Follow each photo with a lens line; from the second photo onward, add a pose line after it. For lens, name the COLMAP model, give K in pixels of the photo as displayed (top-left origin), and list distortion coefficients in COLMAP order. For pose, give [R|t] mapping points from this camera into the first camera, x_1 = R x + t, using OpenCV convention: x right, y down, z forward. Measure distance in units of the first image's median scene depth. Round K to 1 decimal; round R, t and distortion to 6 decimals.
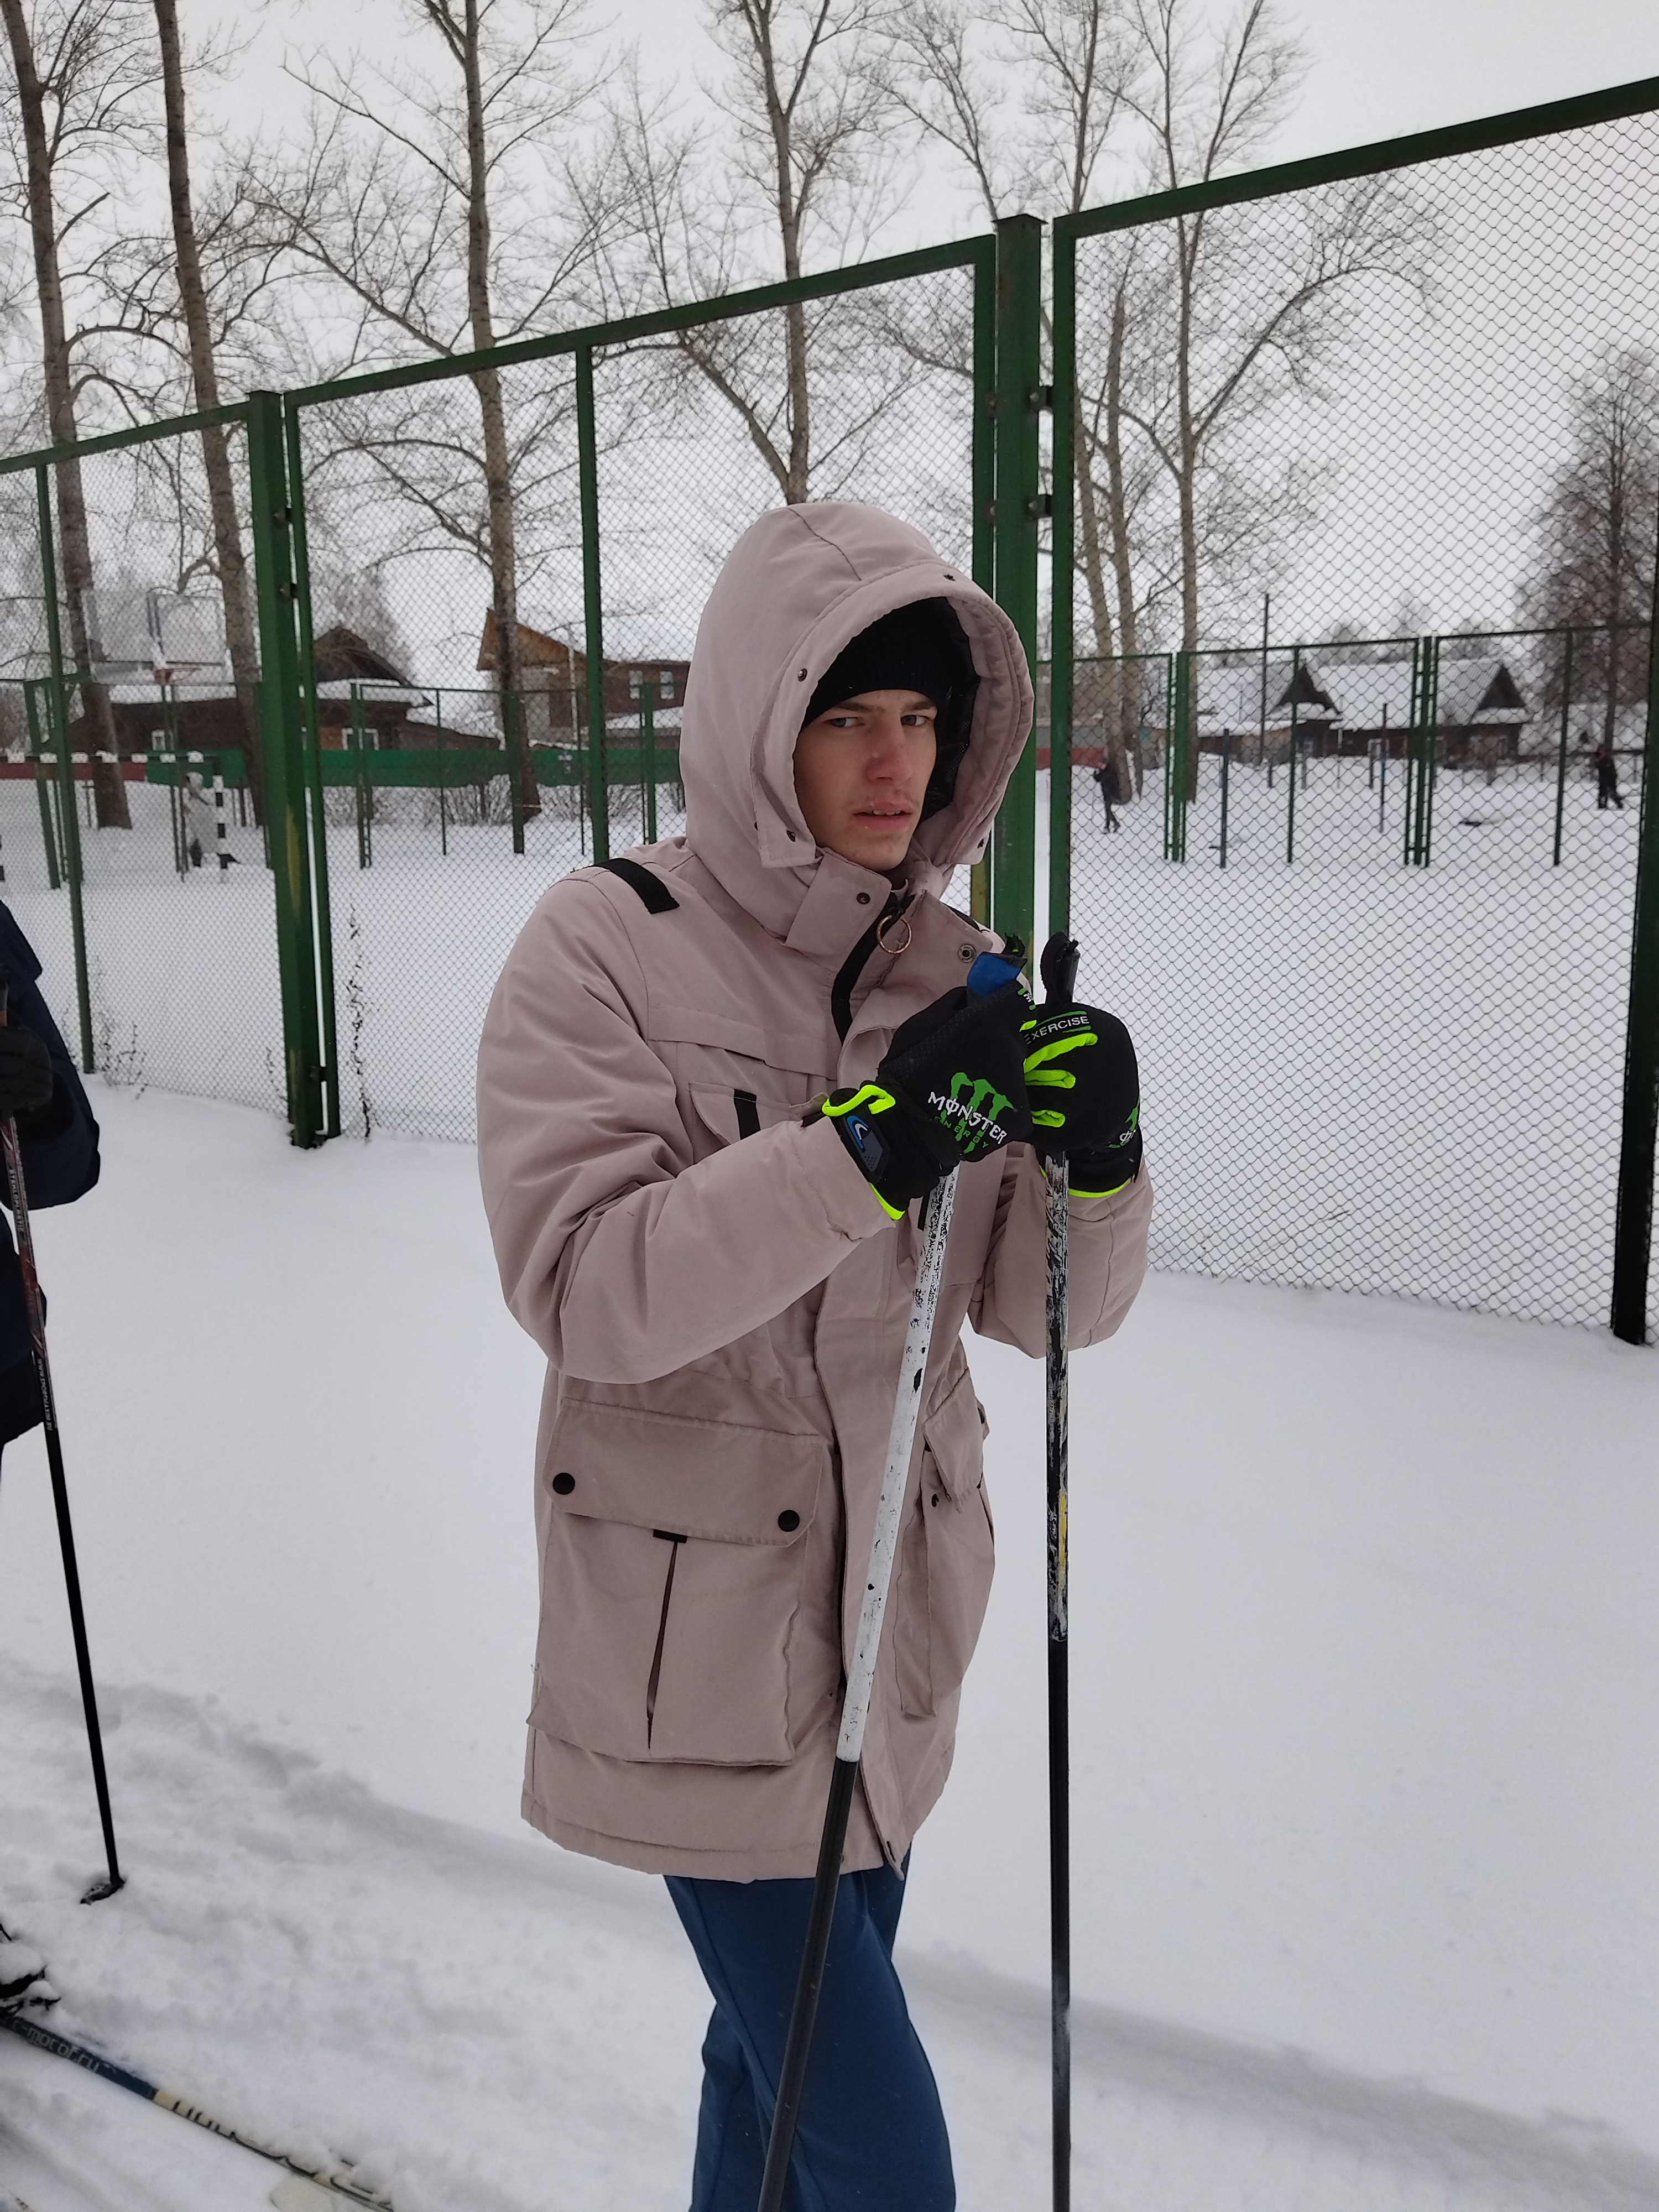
lens RADIAL K [[1899.9, 0, 842.6], [0, 1899.9, 1100.0], [0, 0, 1]] dist [0.131500, -0.220717]
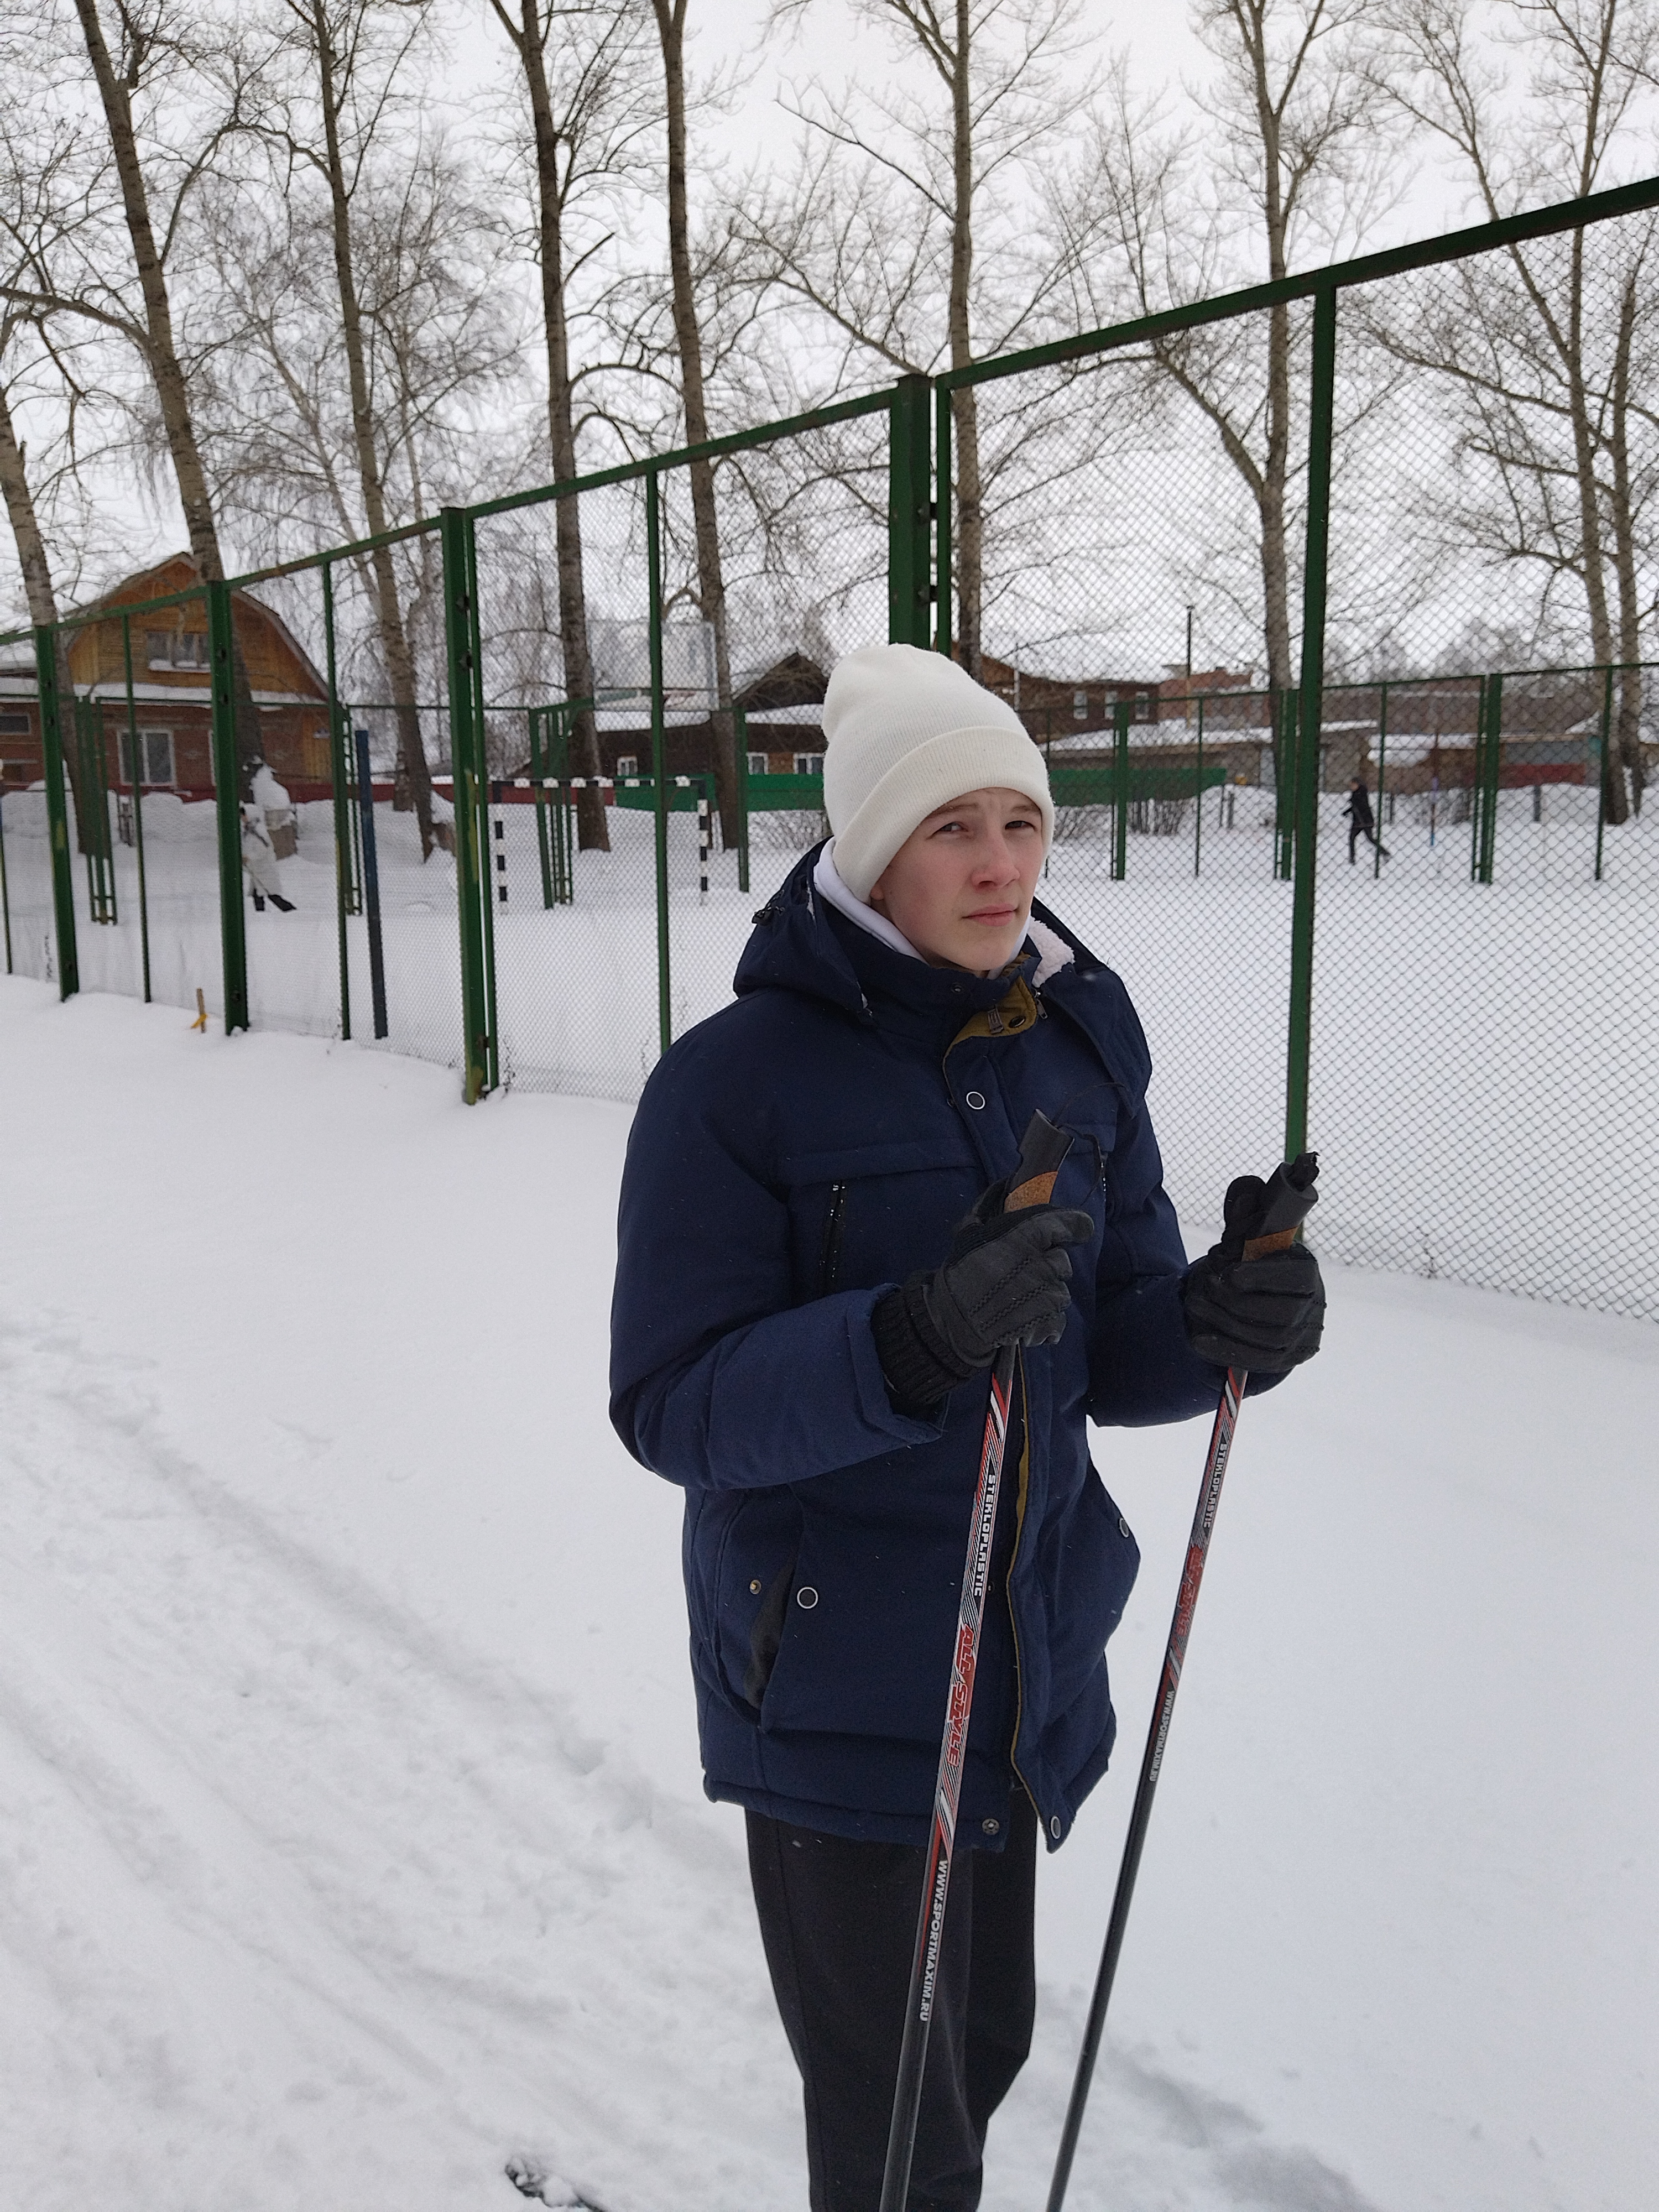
lens RADIAL K [[1899.9, 0, 842.6], [0, 1899.9, 1100.0], [0, 0, 1]] dist [0.131500, -0.220717]
pose [[0.977257, 0.034188, -0.209284, -0.023697], [-0.036531, 0.999306, -0.007338, -0.003178], [0.208888, 0.014816, 0.977827, 0.020344]]
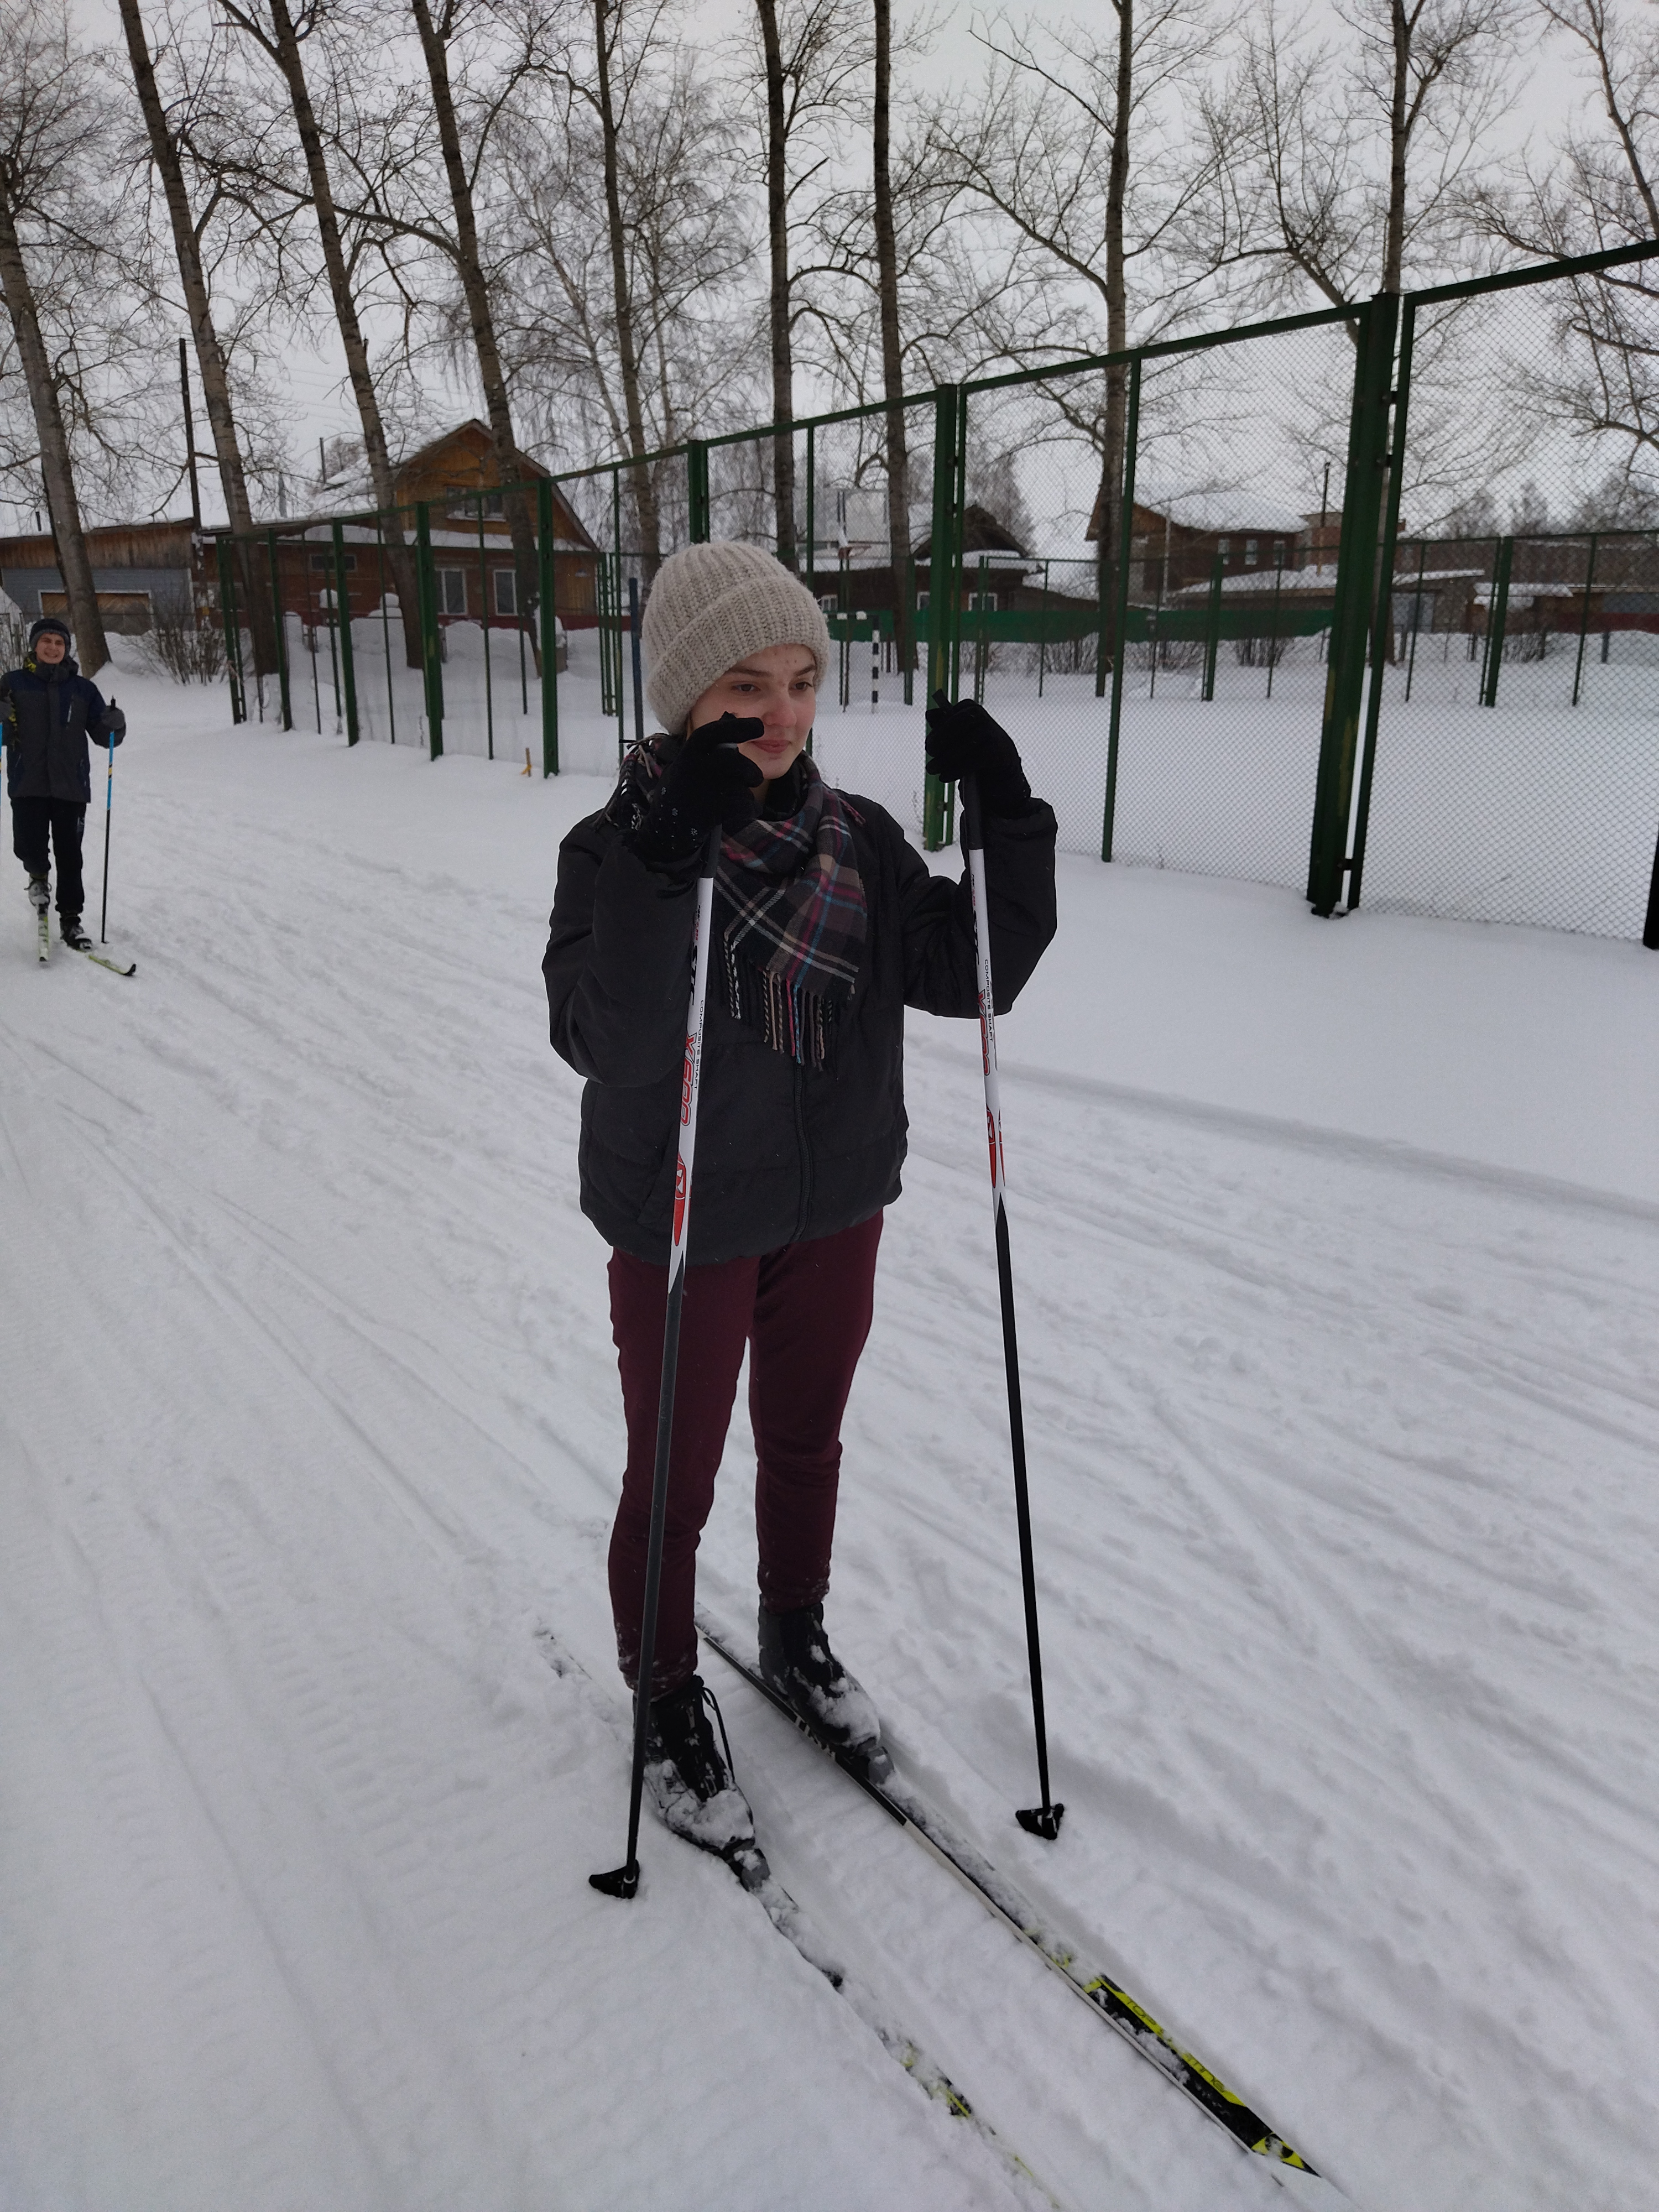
lens RADIAL K [[1718.7, 0, 831.6], [0, 1718.7, 1091.6], [0, 0, 1]] dist [-0.019485, 0.041204]
pose [[0.946881, 0.098748, -0.306047, 0.021171], [-0.069777, 0.992103, 0.104225, 0.016124], [0.313922, -0.077334, 0.946294, -0.086969]]
